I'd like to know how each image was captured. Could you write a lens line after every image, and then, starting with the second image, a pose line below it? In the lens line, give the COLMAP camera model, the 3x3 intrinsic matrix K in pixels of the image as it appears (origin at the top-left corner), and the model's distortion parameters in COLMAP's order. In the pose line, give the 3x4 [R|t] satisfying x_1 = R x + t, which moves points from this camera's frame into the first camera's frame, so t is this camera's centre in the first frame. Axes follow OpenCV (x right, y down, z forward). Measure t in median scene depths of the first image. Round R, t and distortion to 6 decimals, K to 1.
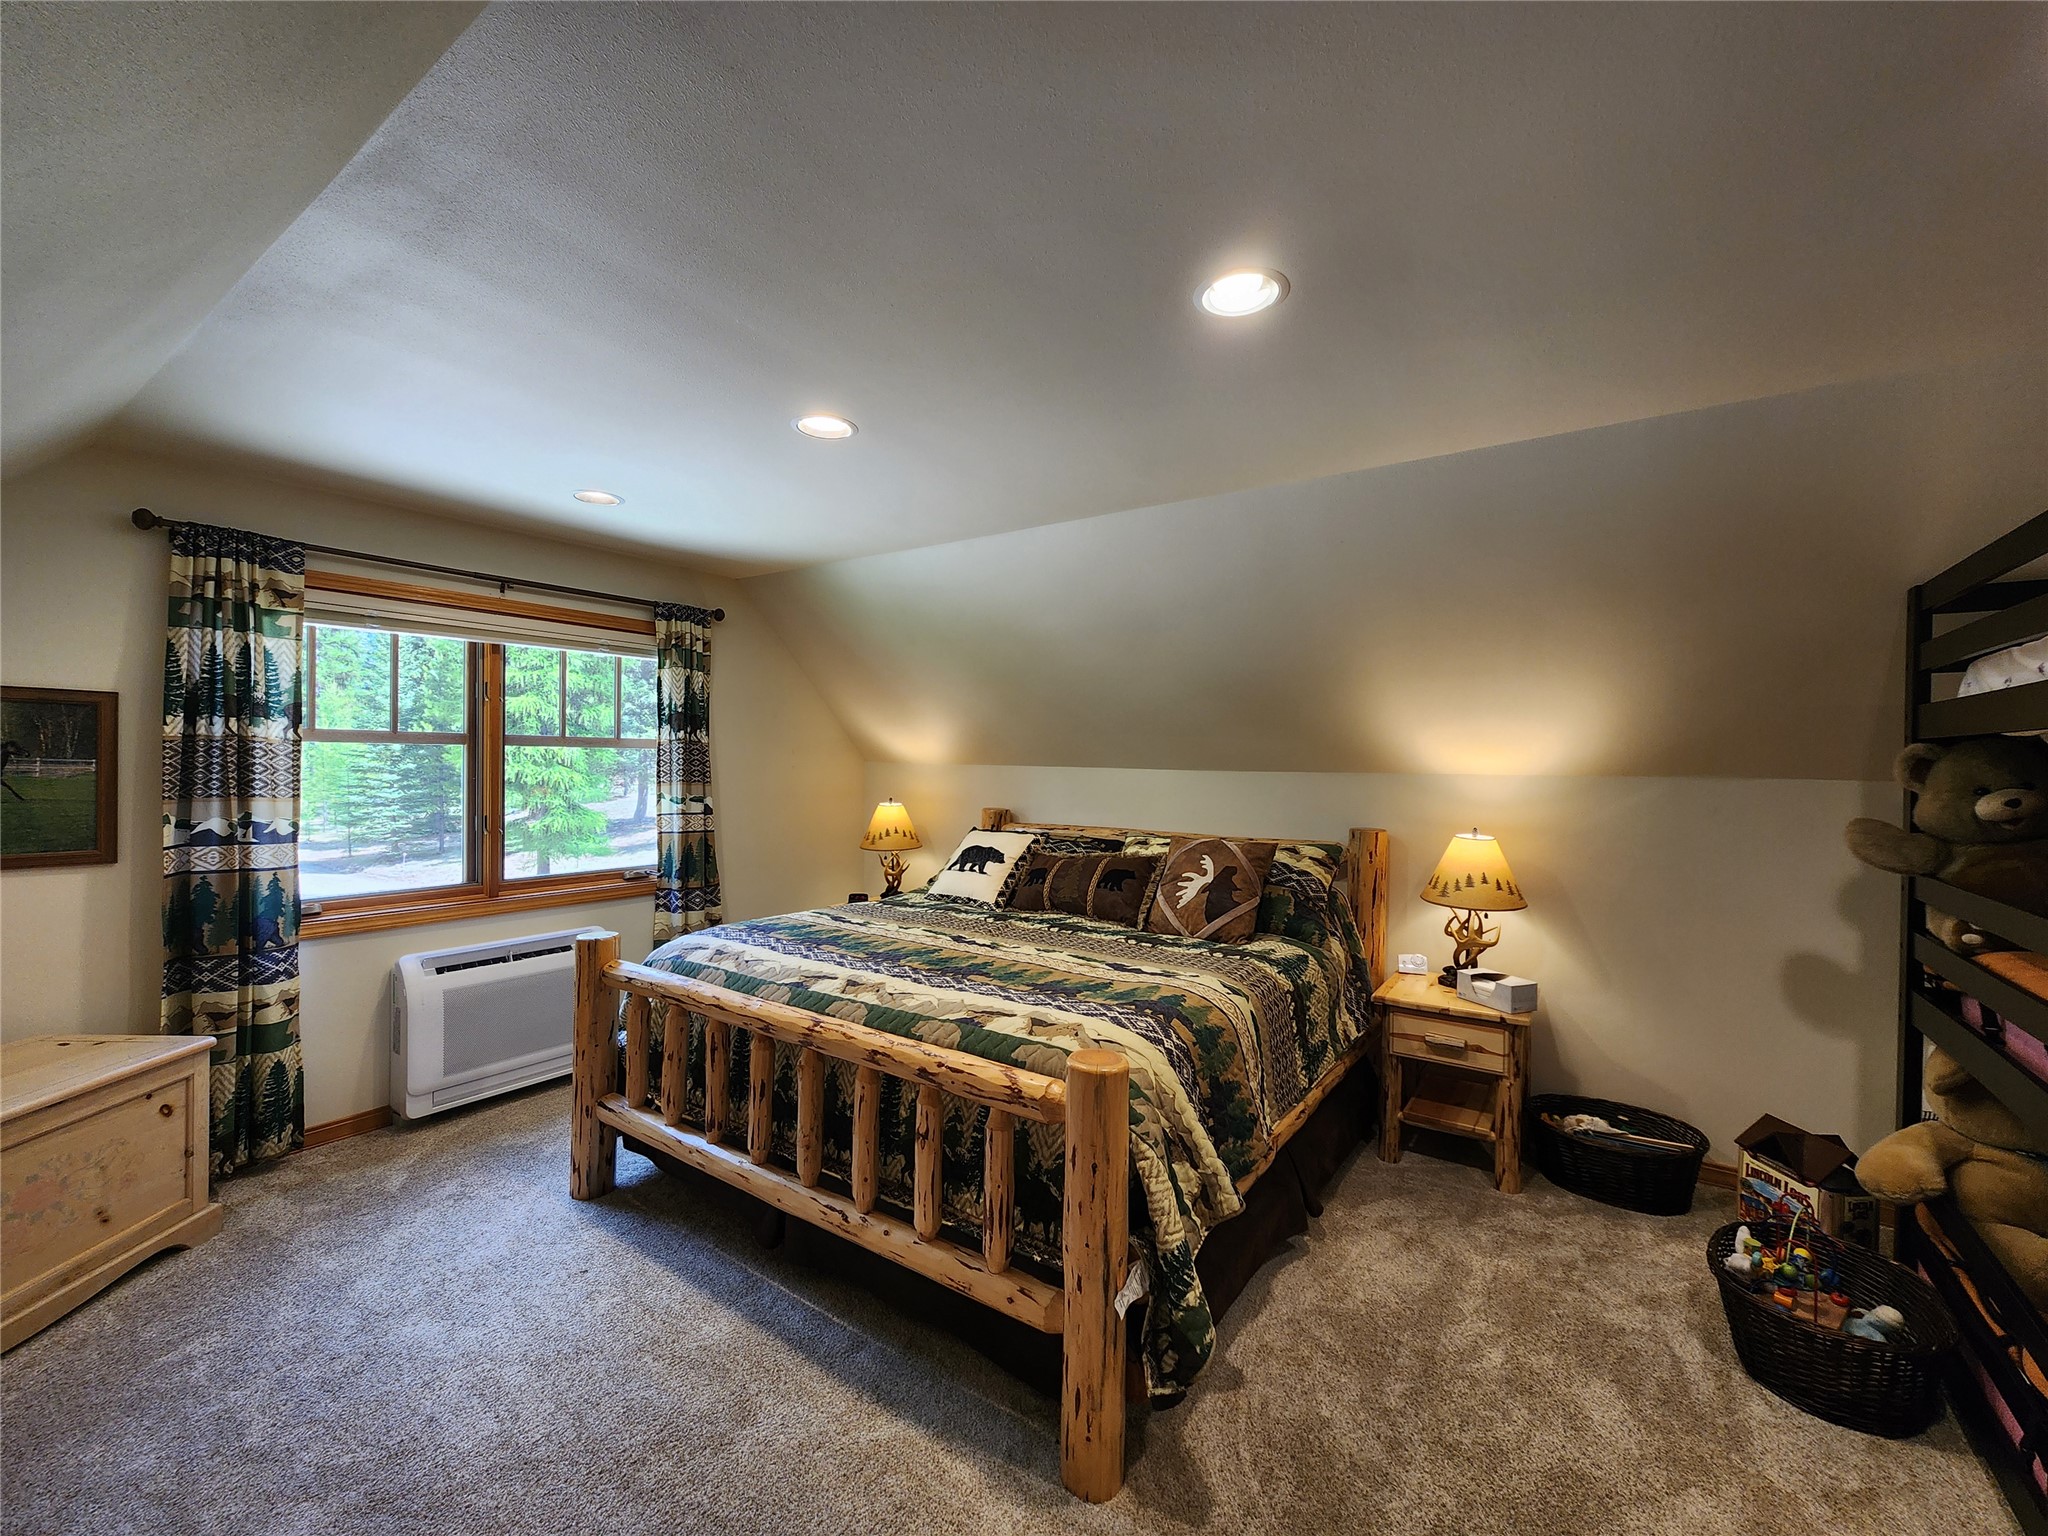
lens RADIAL K [[843.5, 0, 1025.8], [0, 843.5, 769.1], [0, 0, 1]] dist [0.001445, 0.000738]
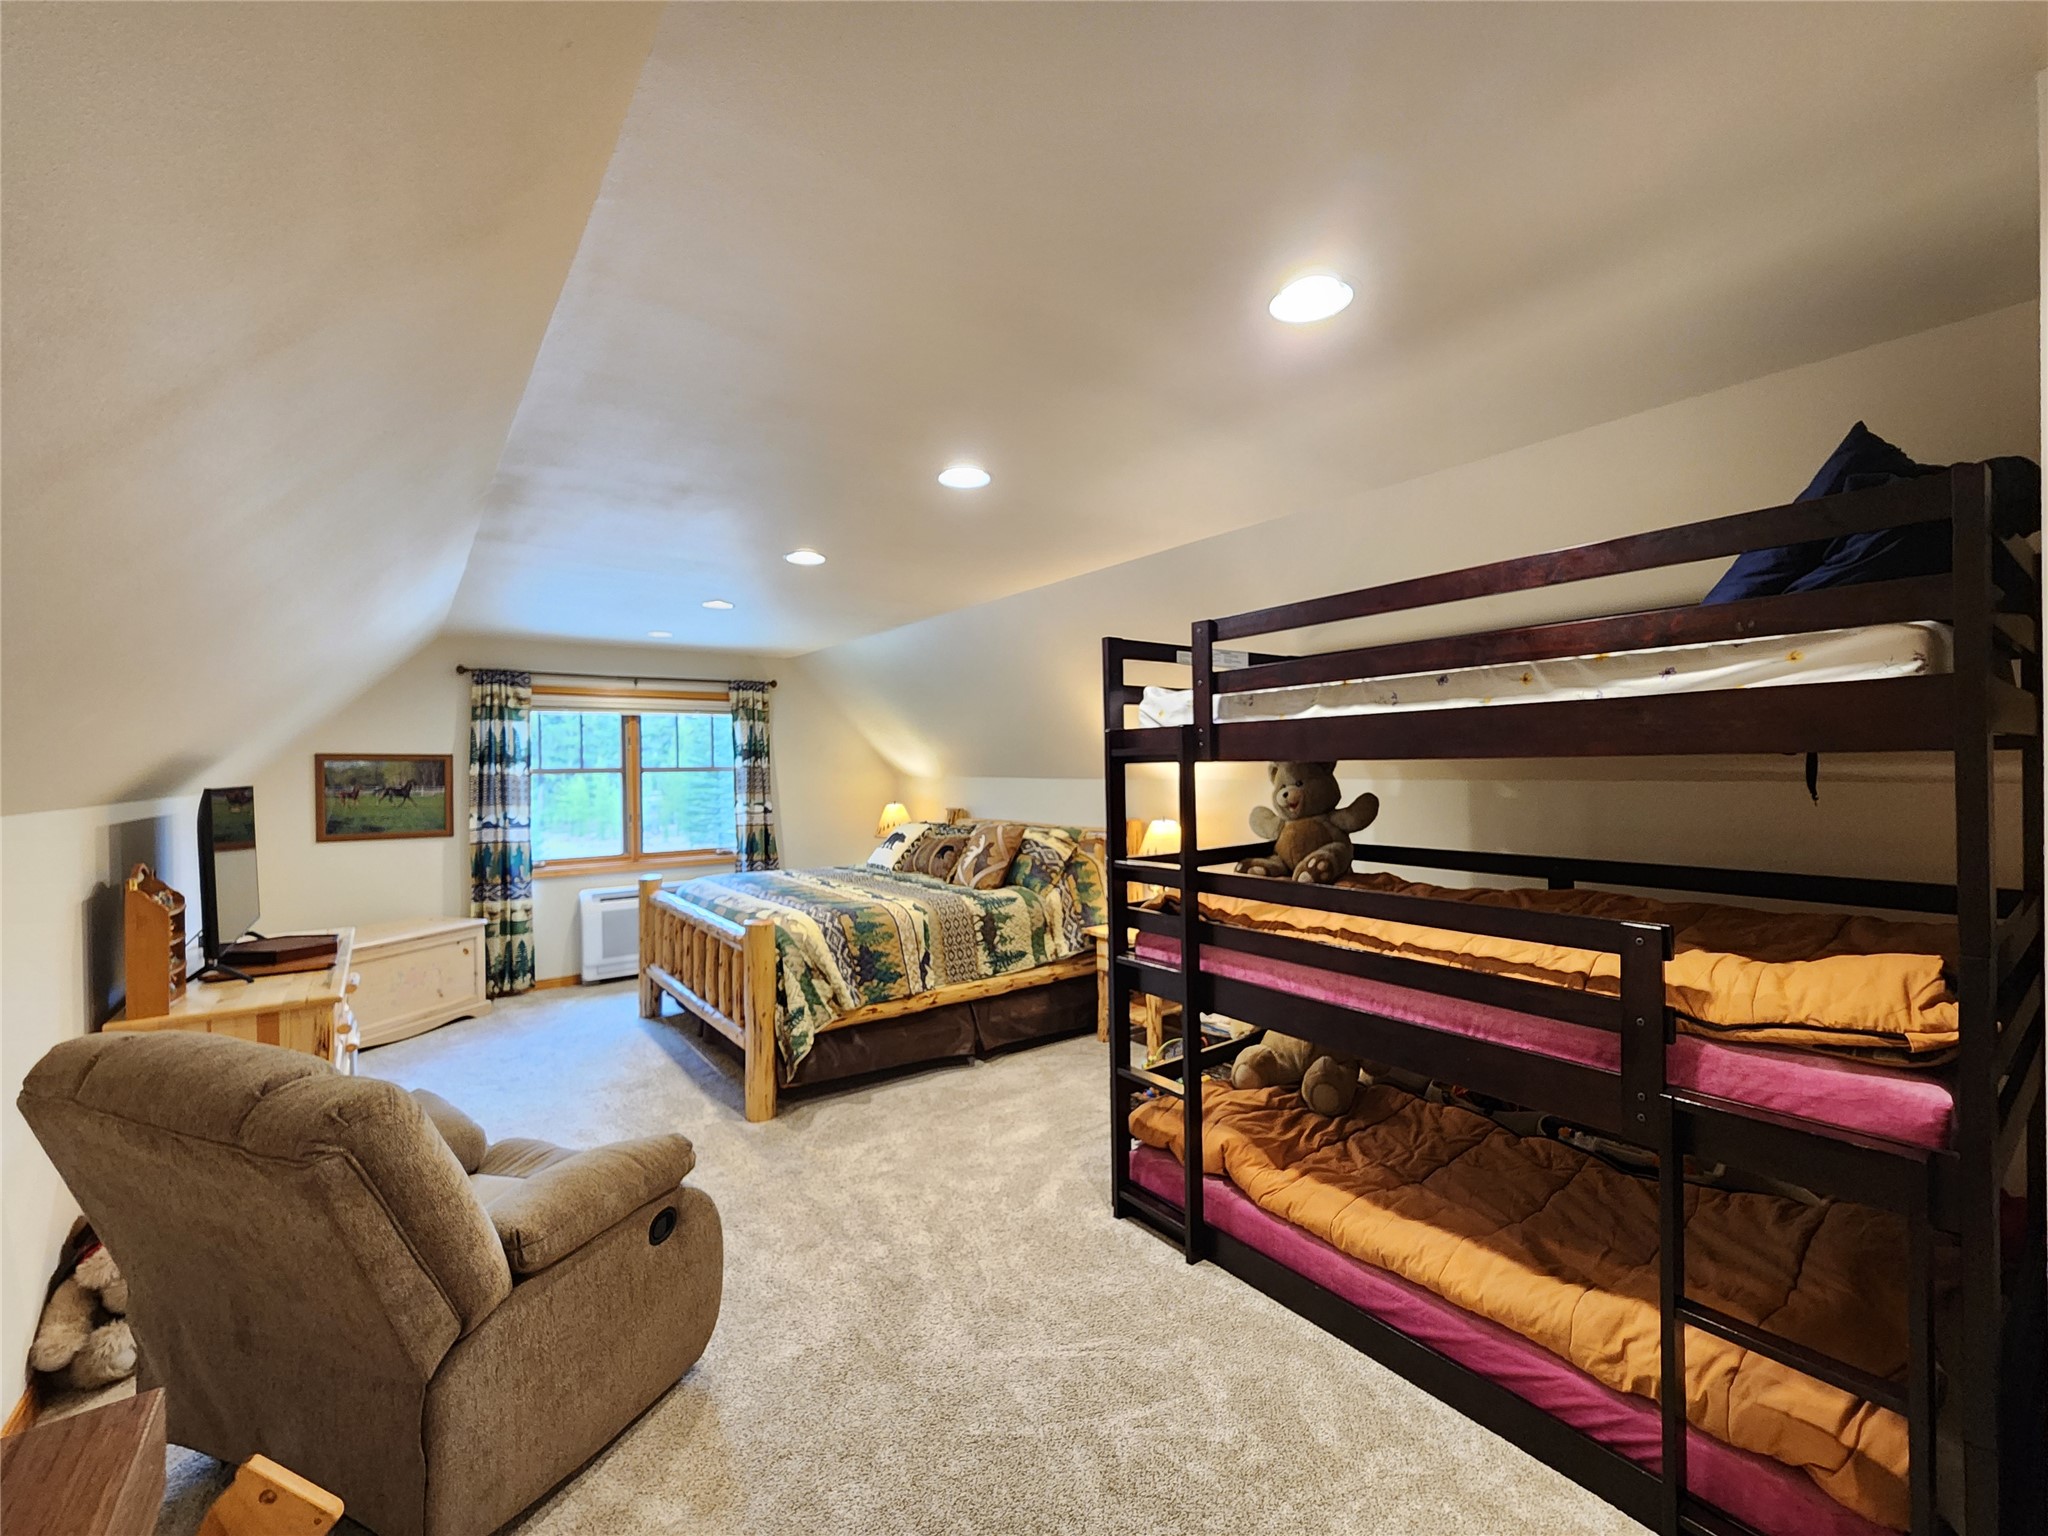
lens RADIAL K [[850.6, 0, 1024.7], [0, 850.6, 770.0], [0, 0, 1]] dist [0.001527, 0.001231]
pose [[0.948800, -0.023769, -0.314983, 0.803126], [0.022212, 0.999717, -0.008534, -0.003135], [0.315097, 0.001101, 0.949059, -0.473153]]
